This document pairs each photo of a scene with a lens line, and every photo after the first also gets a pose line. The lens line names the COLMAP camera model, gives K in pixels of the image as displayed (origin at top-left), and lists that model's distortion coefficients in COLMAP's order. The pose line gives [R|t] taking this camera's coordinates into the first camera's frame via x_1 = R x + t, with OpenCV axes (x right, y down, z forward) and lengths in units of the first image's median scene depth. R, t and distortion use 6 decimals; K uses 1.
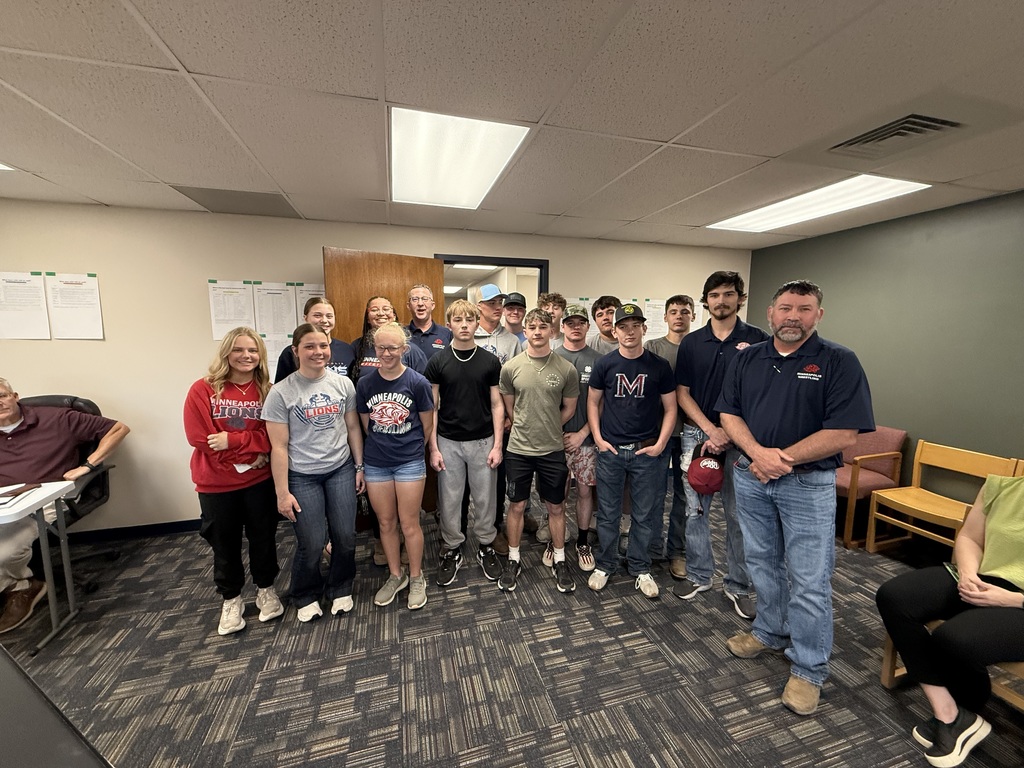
lens RADIAL K [[412.4, 0, 507.6], [0, 412.4, 385.3], [0, 0, 1]] dist [-0.001762, -0.000125]
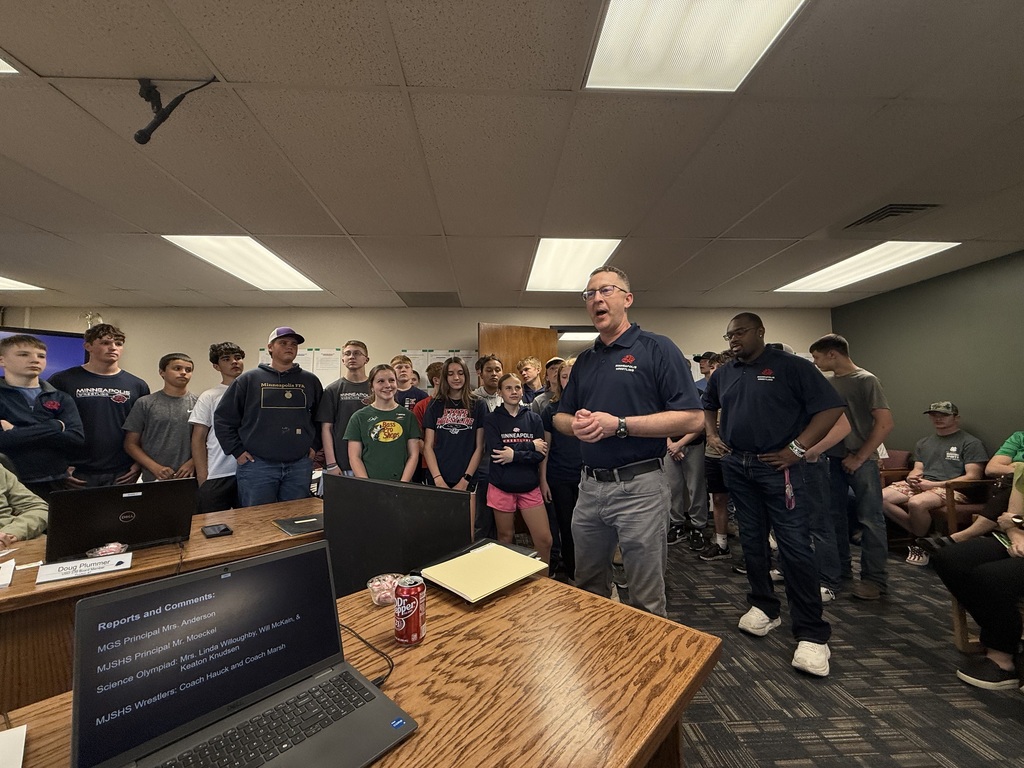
lens RADIAL K [[412.4, 0, 507.6], [0, 412.4, 385.3], [0, 0, 1]] dist [-0.001762, -0.000125]
pose [[0.974118, -0.026977, -0.224424, -0.026227], [-0.017590, 0.980795, -0.194248, 0.204551], [0.225354, 0.193168, 0.954935, -0.421072]]
